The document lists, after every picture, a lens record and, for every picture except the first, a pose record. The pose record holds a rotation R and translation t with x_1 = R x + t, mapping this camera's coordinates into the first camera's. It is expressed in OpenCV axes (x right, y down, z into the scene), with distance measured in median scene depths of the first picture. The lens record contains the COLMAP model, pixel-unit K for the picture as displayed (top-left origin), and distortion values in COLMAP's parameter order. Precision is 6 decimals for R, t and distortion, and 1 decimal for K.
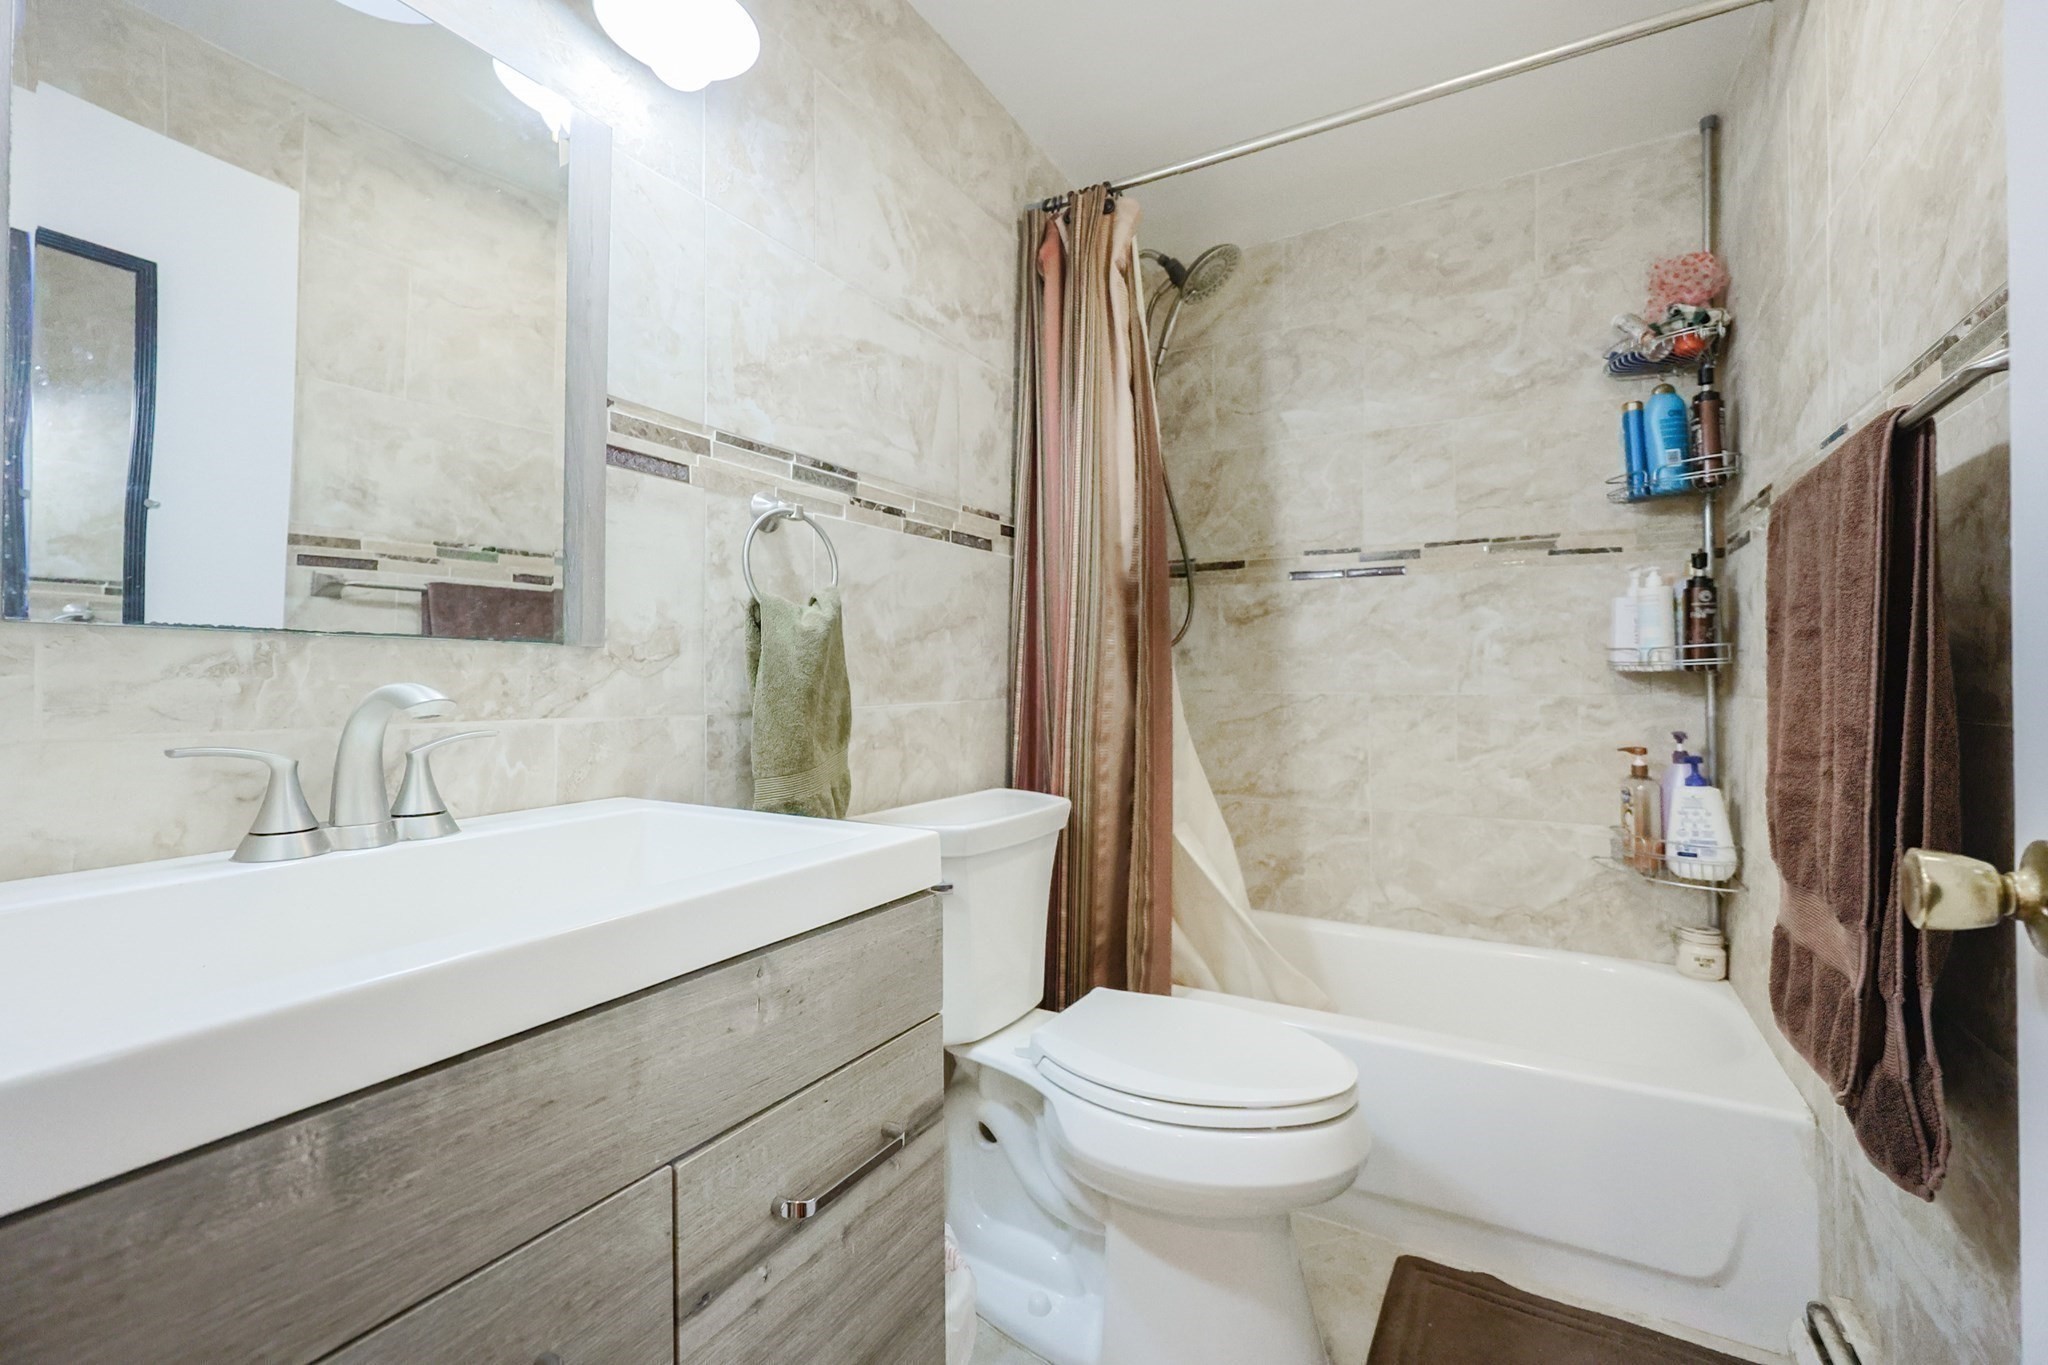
lens RADIAL K [[871.3, 0, 1033.0], [0, 871.3, 681.0], [0, 0, 1]] dist [-0.001405, -0.000555]
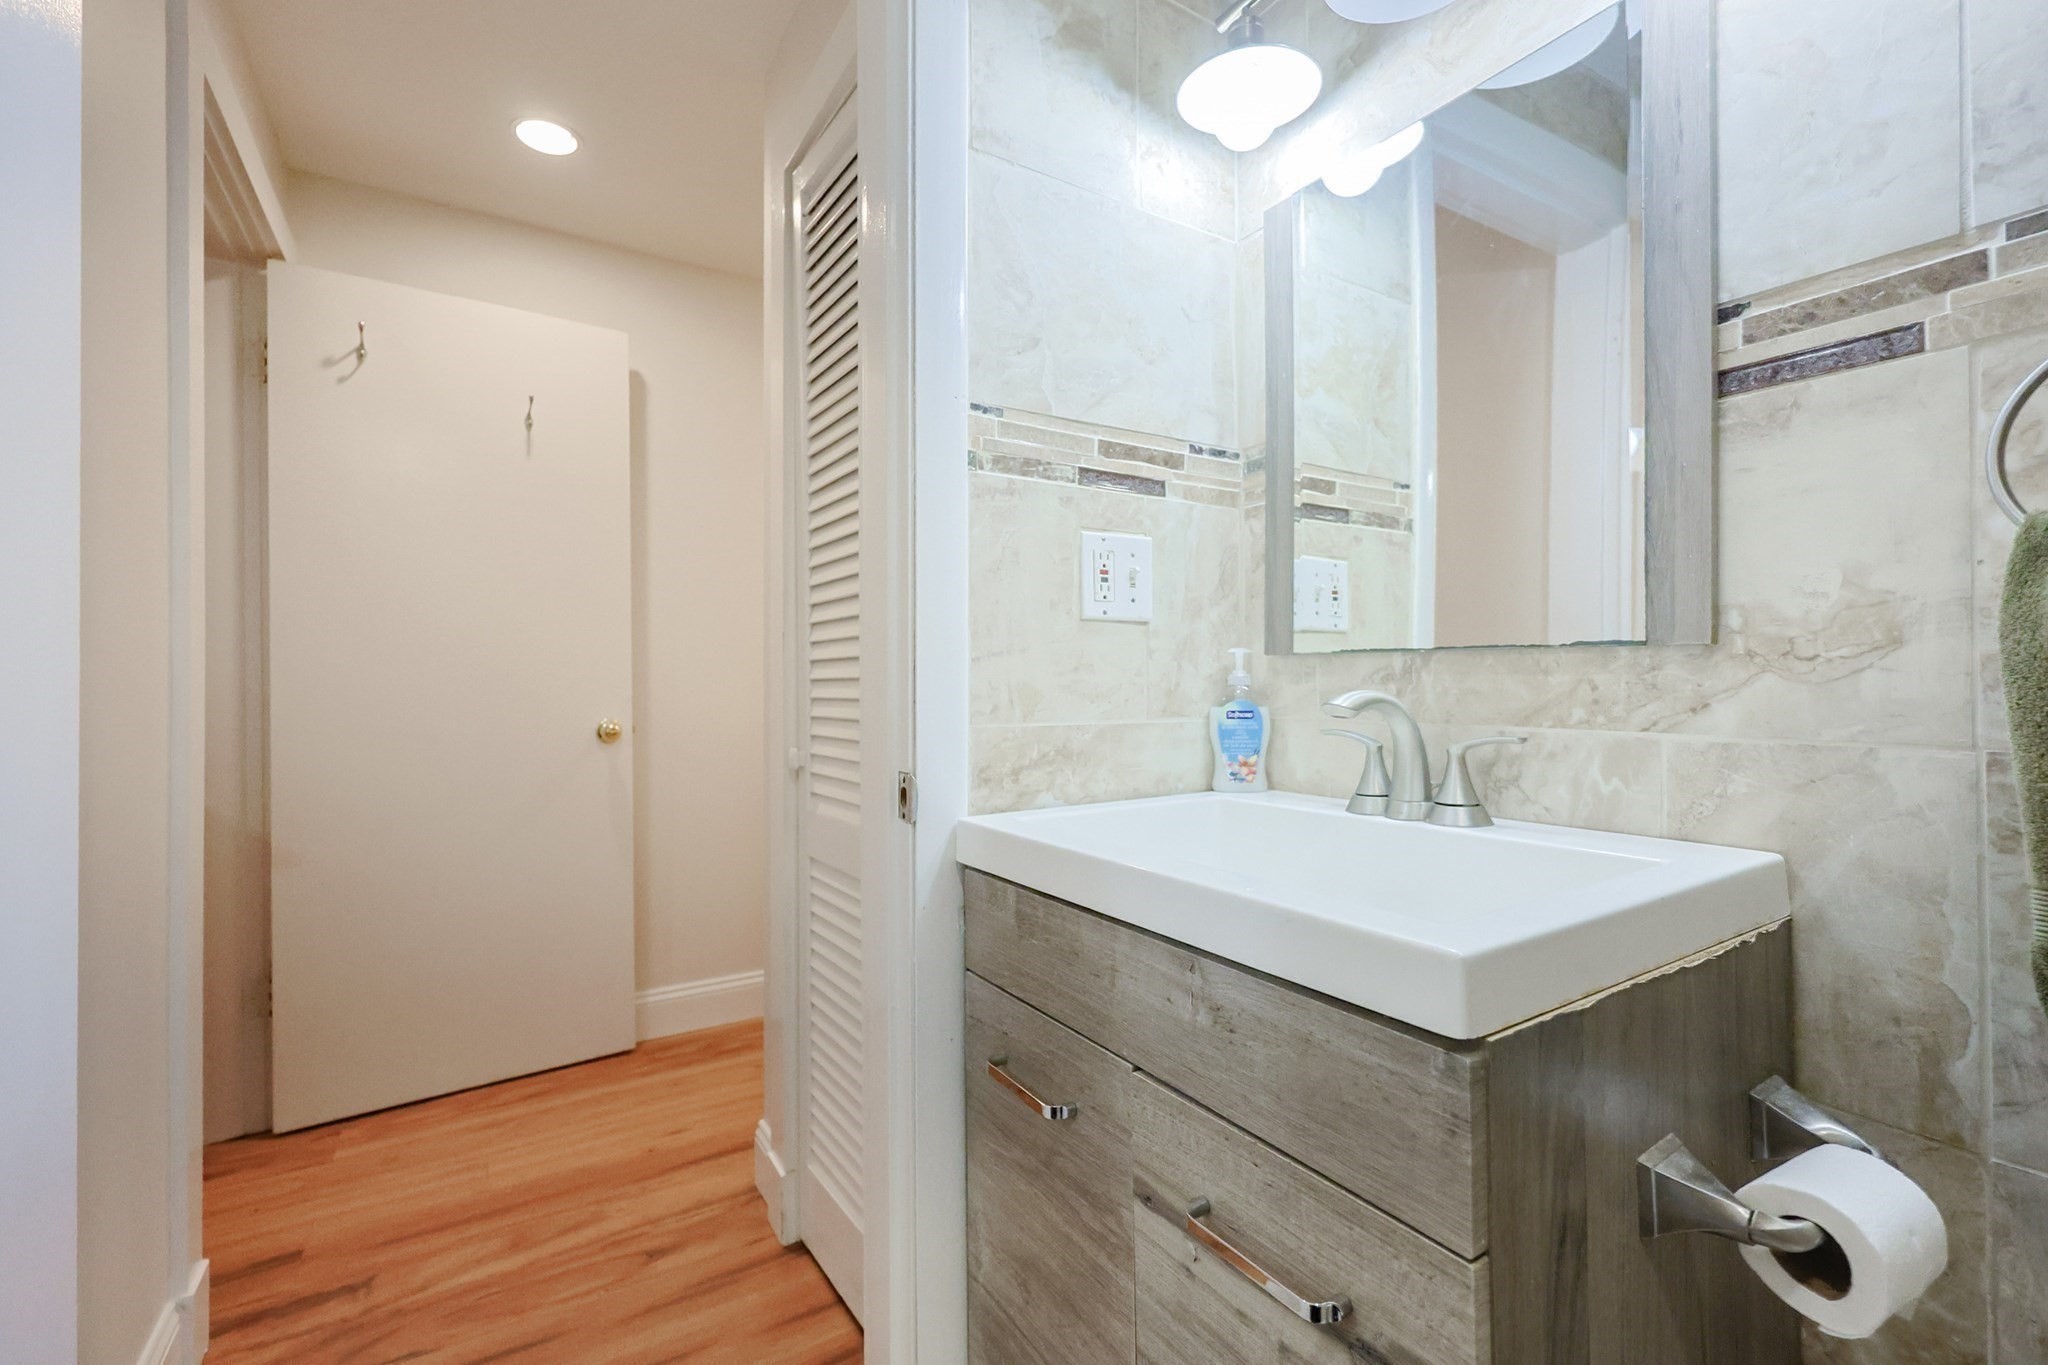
lens RADIAL K [[871.3, 0, 1033.0], [0, 871.3, 681.0], [0, 0, 1]] dist [-0.001405, -0.000555]
pose [[-0.463596, 0.009360, -0.885997, 0.484785], [0.008757, 0.999944, 0.005982, -0.017665], [0.886003, -0.004985, -0.463652, 0.892774]]
